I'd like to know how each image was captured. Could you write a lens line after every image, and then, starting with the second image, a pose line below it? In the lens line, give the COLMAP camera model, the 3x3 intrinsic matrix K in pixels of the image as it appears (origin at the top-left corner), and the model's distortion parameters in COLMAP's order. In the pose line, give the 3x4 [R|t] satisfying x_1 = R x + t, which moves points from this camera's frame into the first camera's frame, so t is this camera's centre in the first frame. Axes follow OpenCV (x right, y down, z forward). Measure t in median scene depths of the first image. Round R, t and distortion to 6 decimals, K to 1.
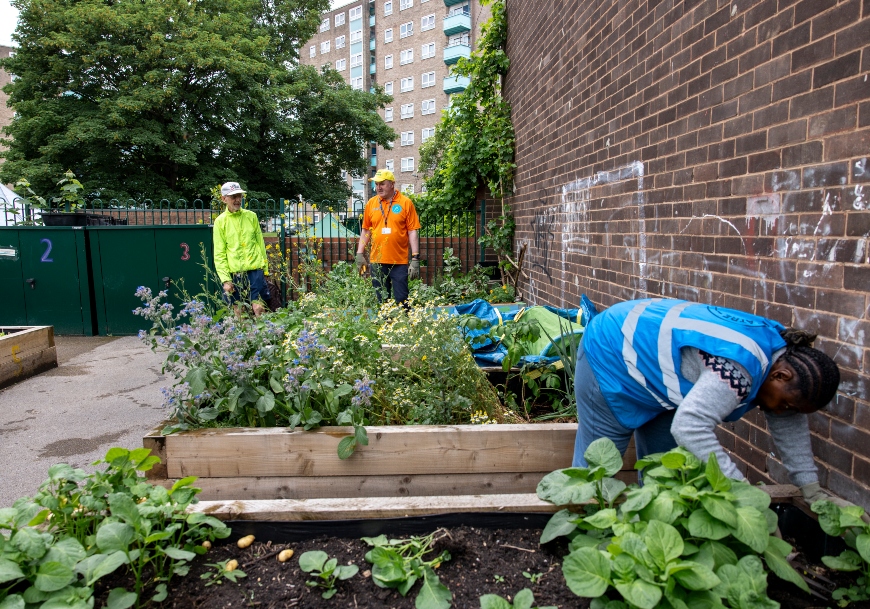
lens RADIAL K [[584.5, 0, 434.2], [0, 584.5, 287.6], [0, 0, 1]] dist [-0.009212, -0.000178]
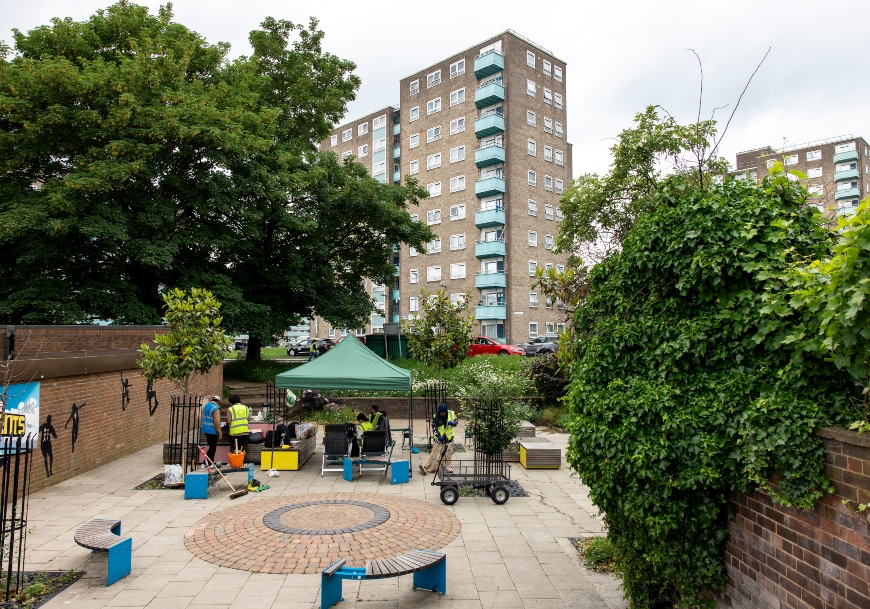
lens RADIAL K [[584.5, 0, 434.2], [0, 584.5, 287.6], [0, 0, 1]] dist [-0.009212, -0.000178]
pose [[0.999690, -0.001324, -0.024859, -0.036783], [-0.003448, 0.981597, -0.190933, -0.029309], [0.024654, 0.190959, 0.981288, 0.189881]]
